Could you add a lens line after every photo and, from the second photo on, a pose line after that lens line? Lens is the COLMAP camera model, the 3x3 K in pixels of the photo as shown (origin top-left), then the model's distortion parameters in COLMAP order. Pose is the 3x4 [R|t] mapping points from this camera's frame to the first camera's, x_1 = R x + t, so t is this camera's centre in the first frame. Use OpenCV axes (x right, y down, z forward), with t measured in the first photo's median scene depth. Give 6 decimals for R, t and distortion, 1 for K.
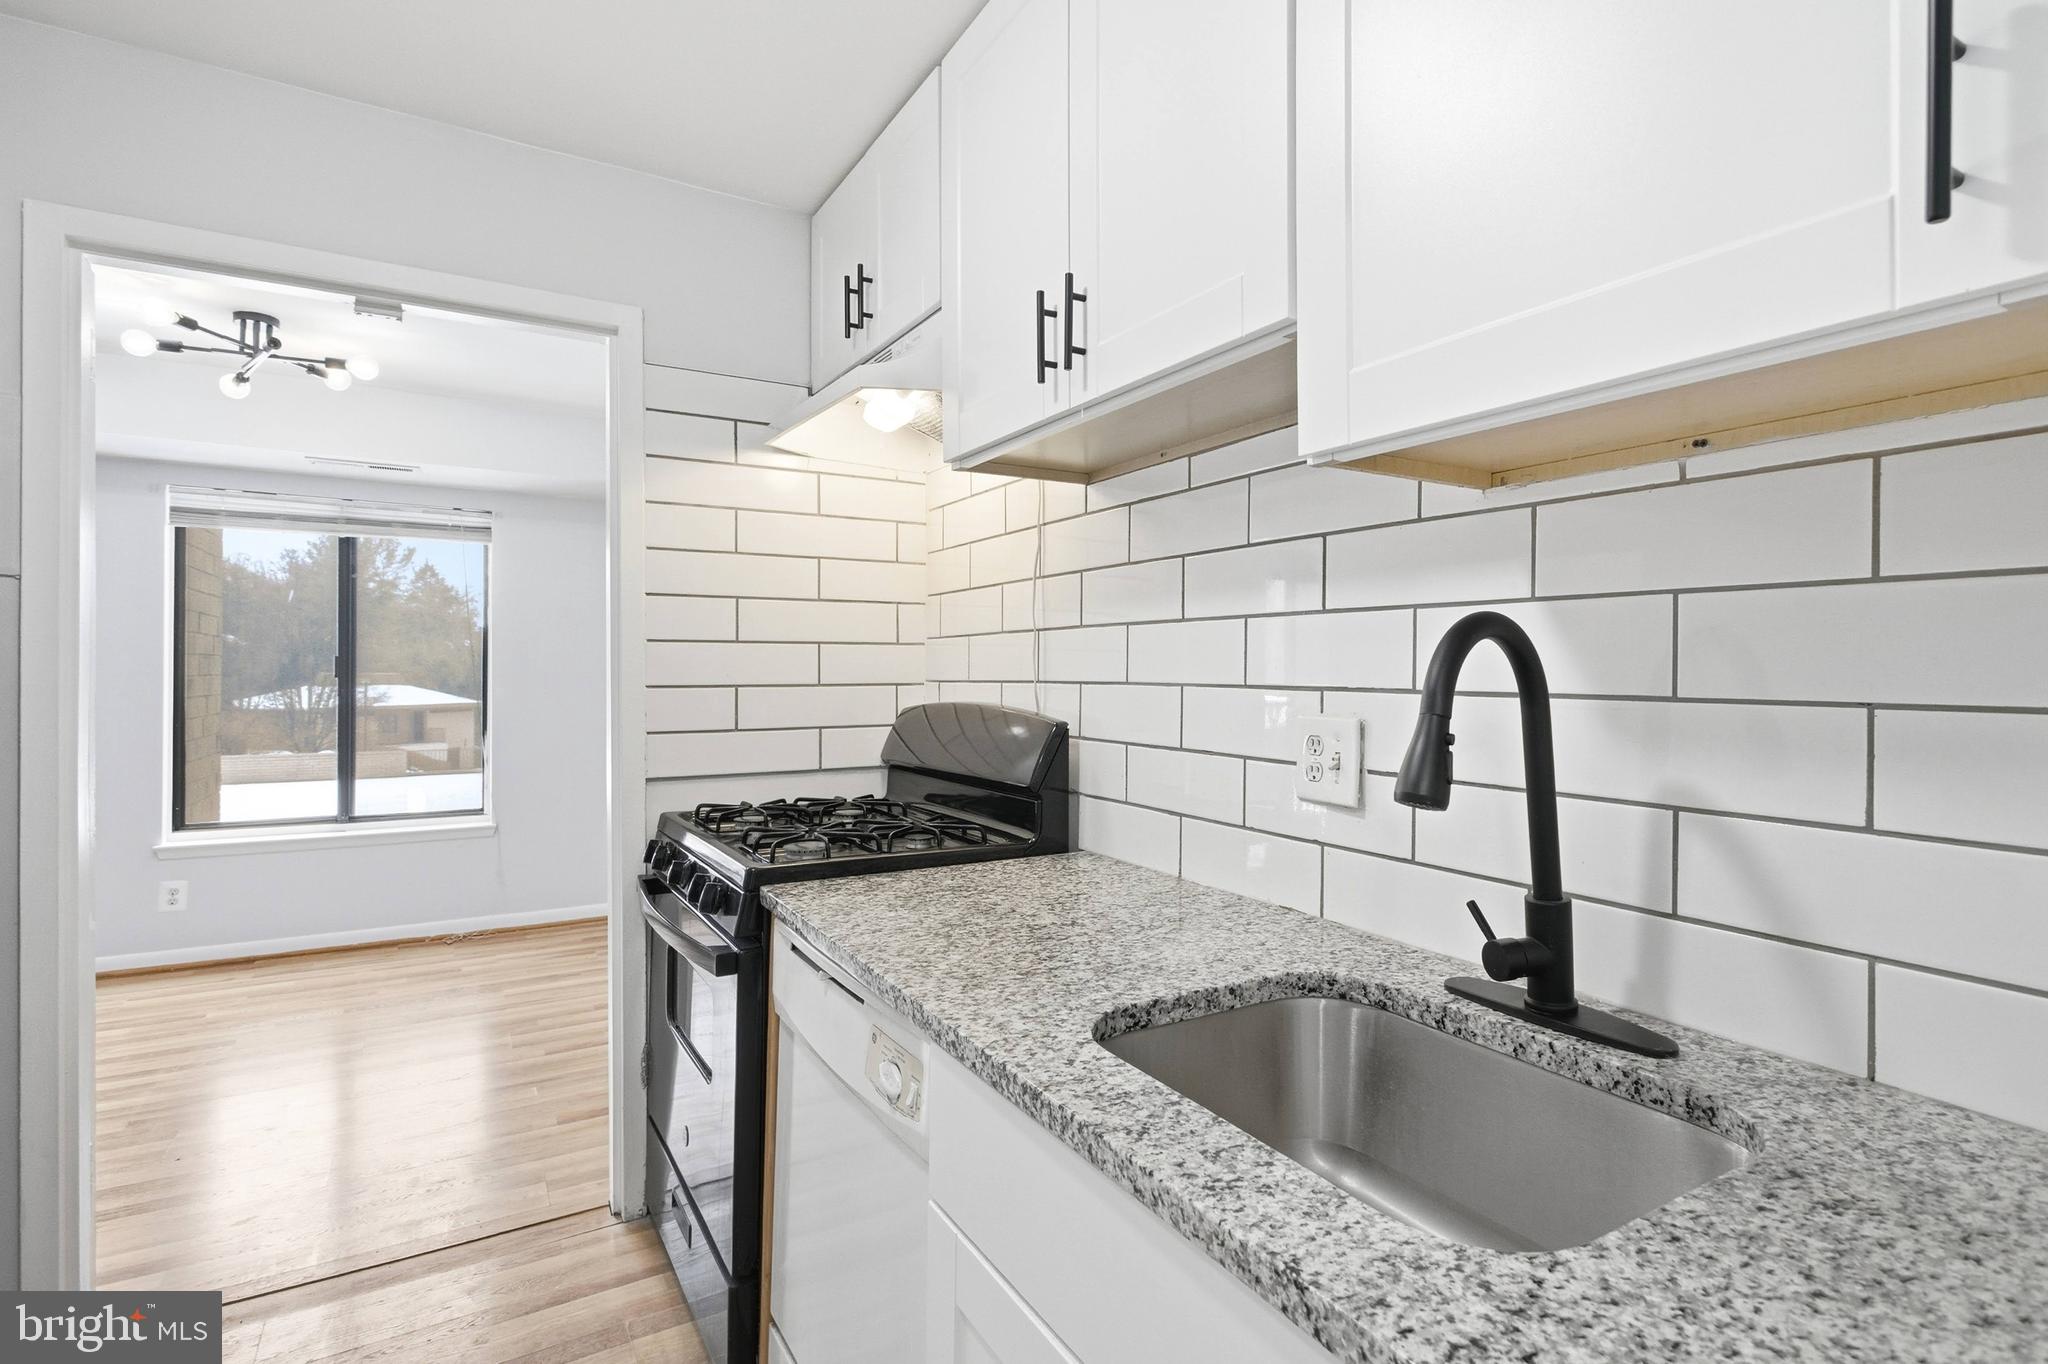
lens RADIAL K [[988.5, 0, 1032.4], [0, 988.5, 668.5], [0, 0, 1]] dist [0.002137, 0.000678]
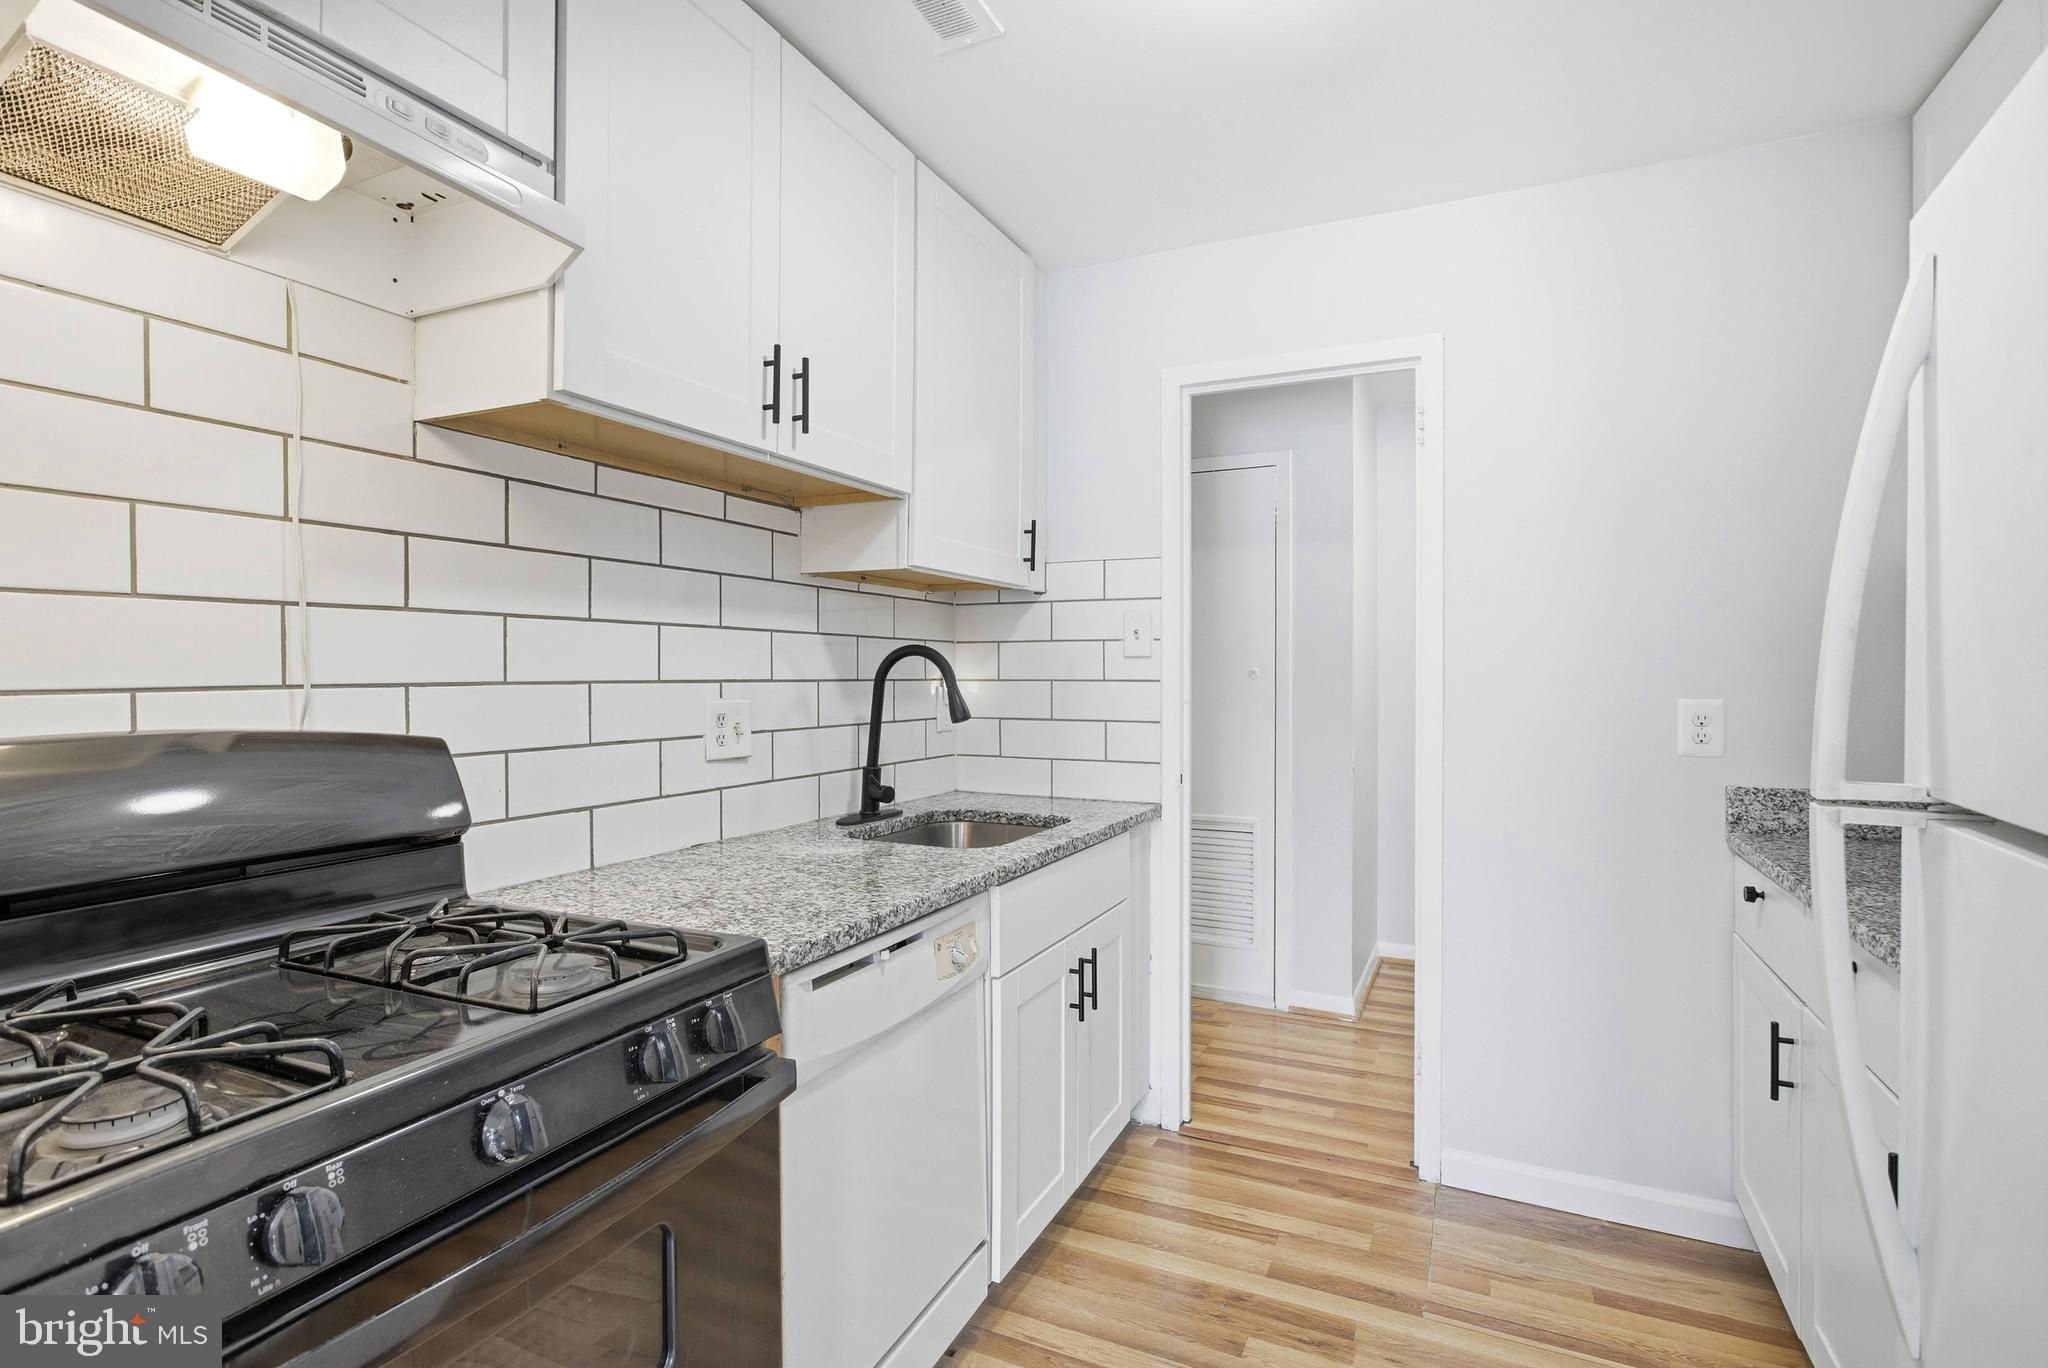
lens RADIAL K [[988.5, 0, 1027.3], [0, 988.5, 678.1], [0, 0, 1]] dist [0.002137, 0.000678]
pose [[-0.565926, -0.005972, 0.824435, -1.140083], [0.001698, 0.999963, 0.008409, 0.004682], [-0.824454, 0.006159, -0.565895, 1.438342]]
